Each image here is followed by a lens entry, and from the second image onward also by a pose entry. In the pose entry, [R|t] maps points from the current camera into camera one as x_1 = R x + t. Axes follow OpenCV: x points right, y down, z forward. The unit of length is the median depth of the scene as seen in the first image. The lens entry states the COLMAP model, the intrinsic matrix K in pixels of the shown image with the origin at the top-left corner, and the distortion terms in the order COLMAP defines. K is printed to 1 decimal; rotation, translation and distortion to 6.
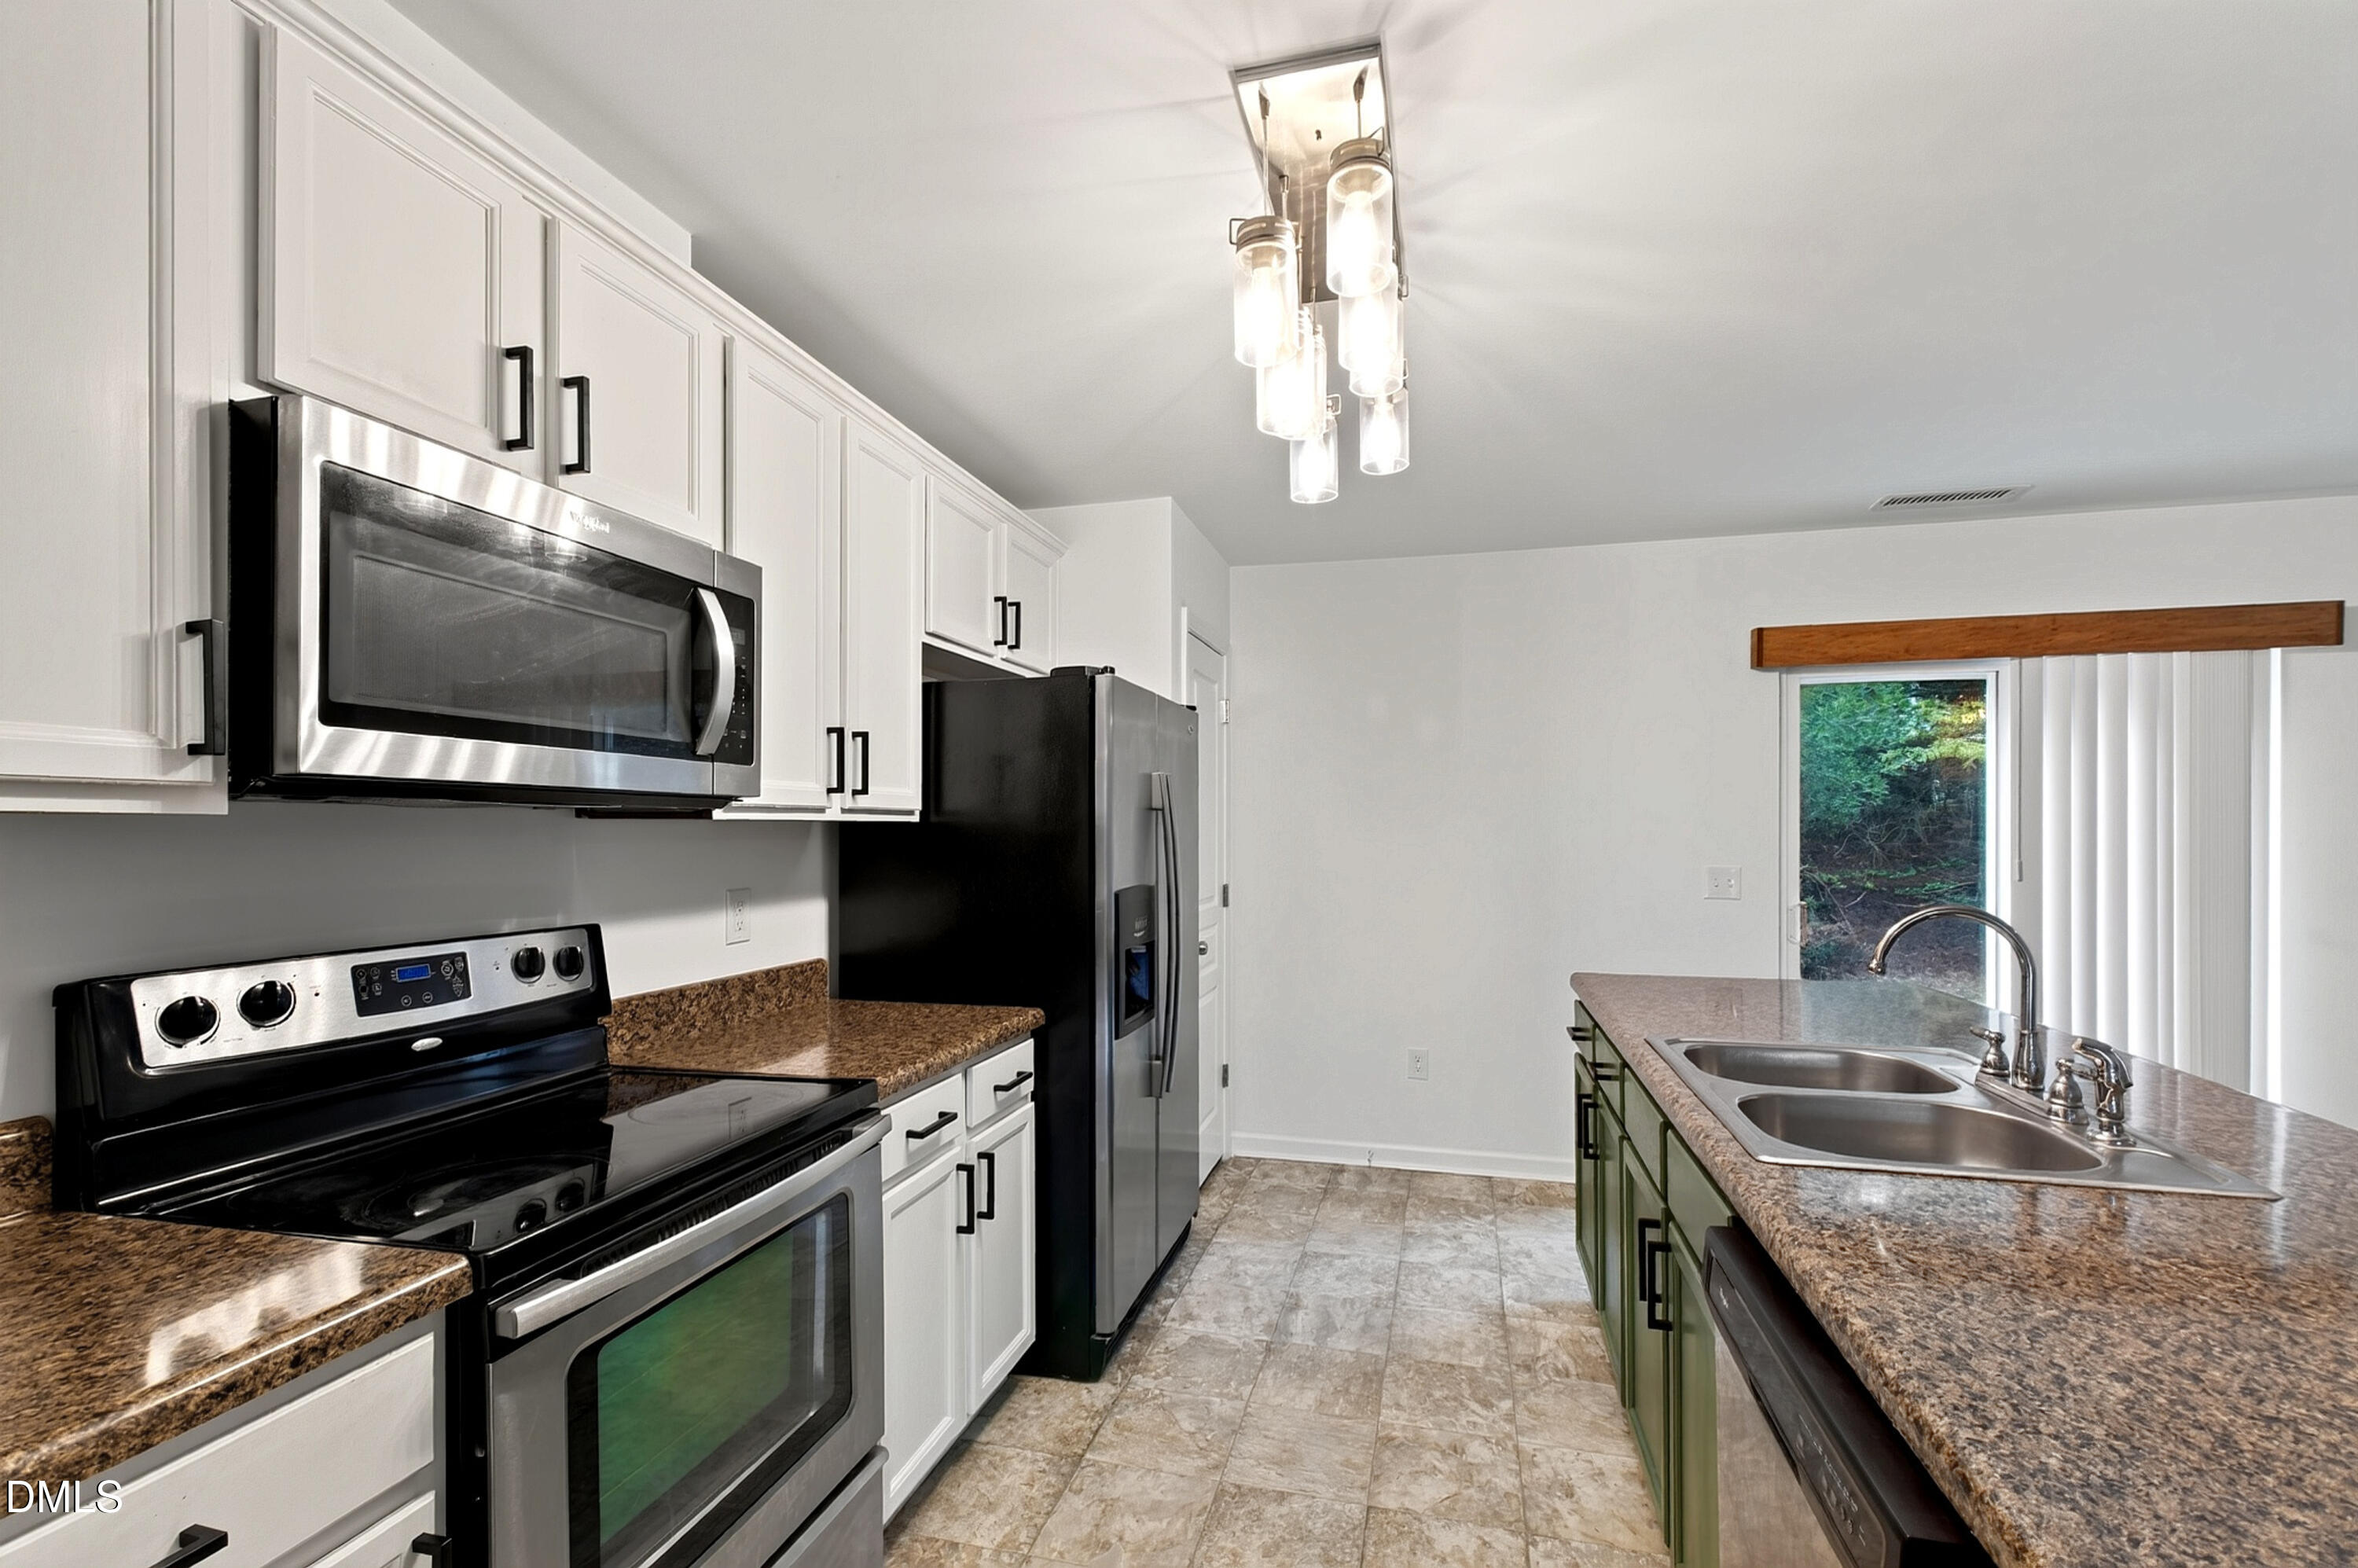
lens RADIAL K [[1065.7, 0, 1181.2], [0, 1065.7, 824.1], [0, 0, 1]] dist [0.002951, 0.000908]
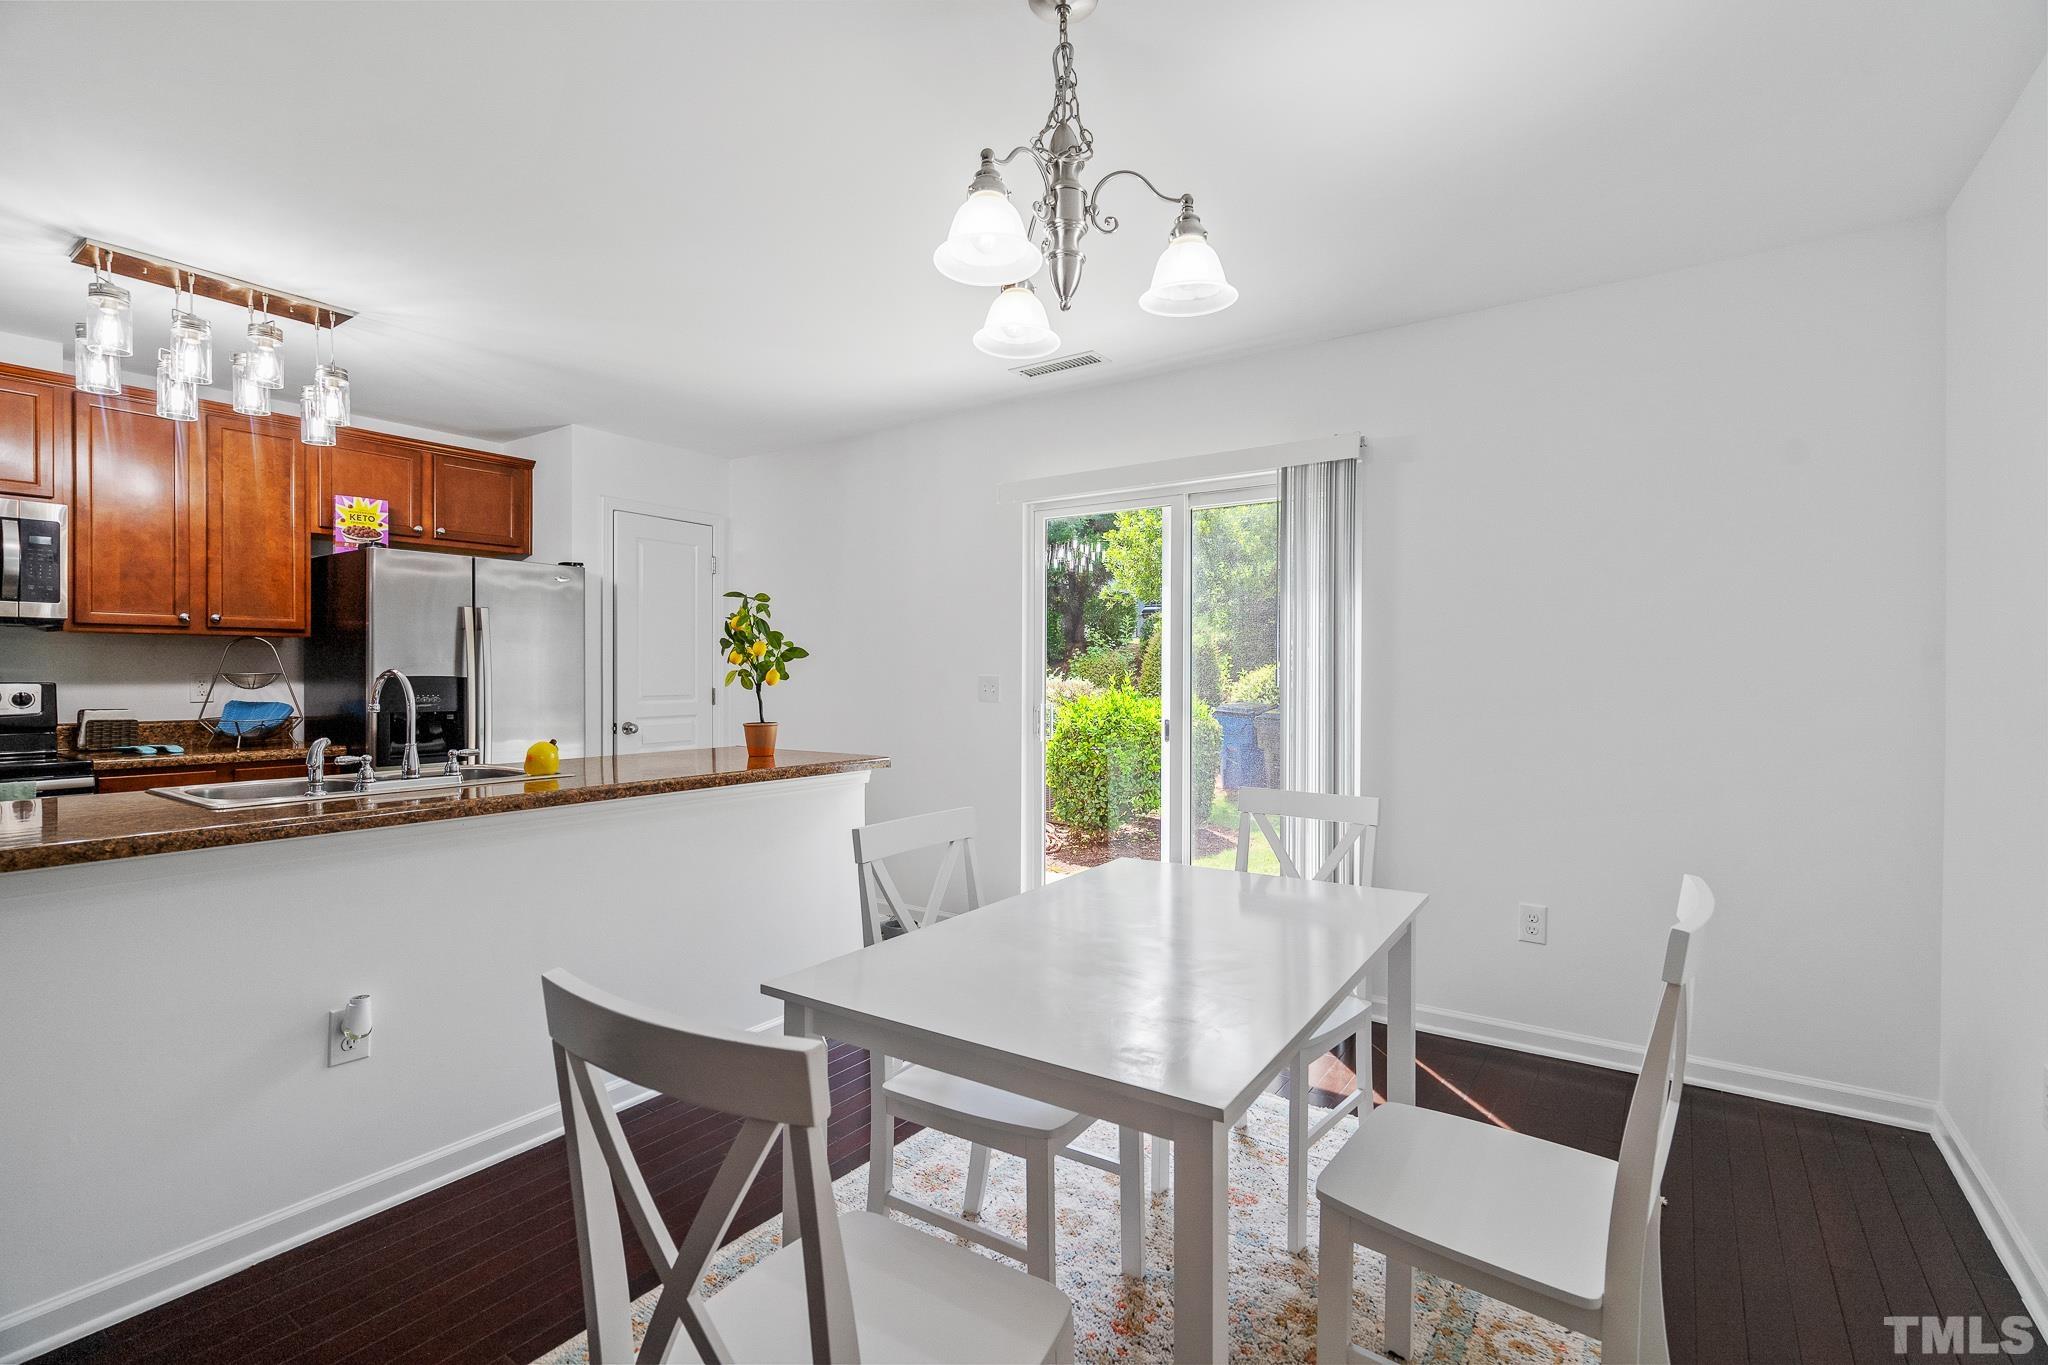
lens RADIAL K [[945.6, 0, 1040.3], [0, 945.6, 677.5], [0, 0, 1]] dist [-0.000102, 0.000380]
pose [[0.945510, 0.014249, -0.325281, 1.892536], [-0.011112, 0.999872, 0.011498, 0.044438], [0.325403, -0.007257, 0.945548, -0.075025]]
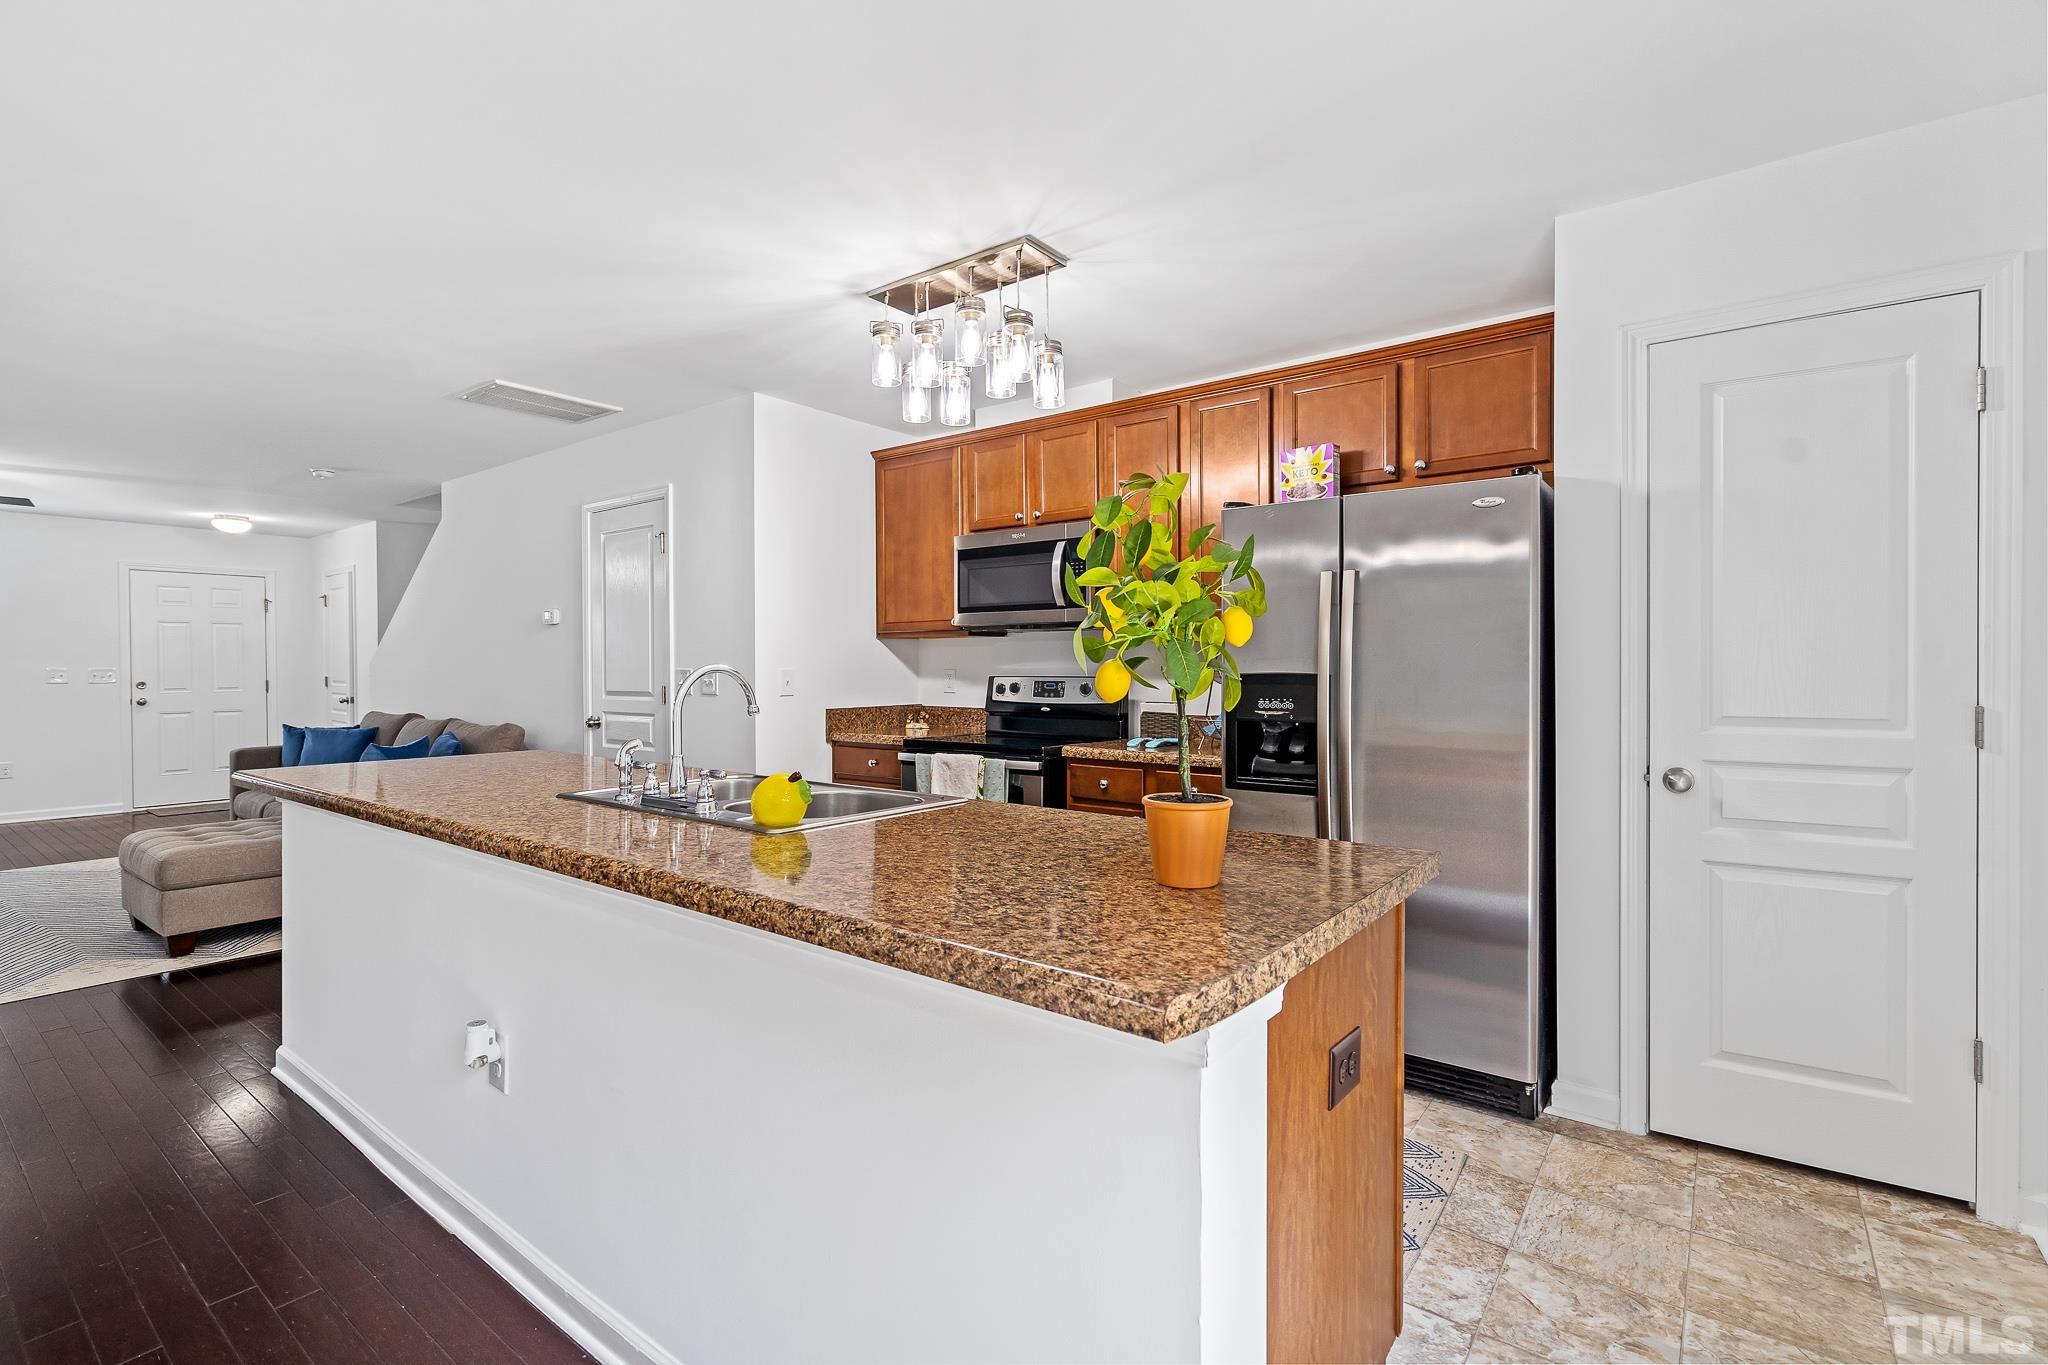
lens RADIAL K [[949.1, 0, 1024.0], [0, 949.1, 682.5], [0, 0, 1]] dist [0.003070, -0.000009]
pose [[-0.382561, 0.027209, -0.923530, 1.508968], [0.009058, 0.999629, 0.025698, 0.052121], [0.923886, 0.001466, -0.382665, 1.639700]]
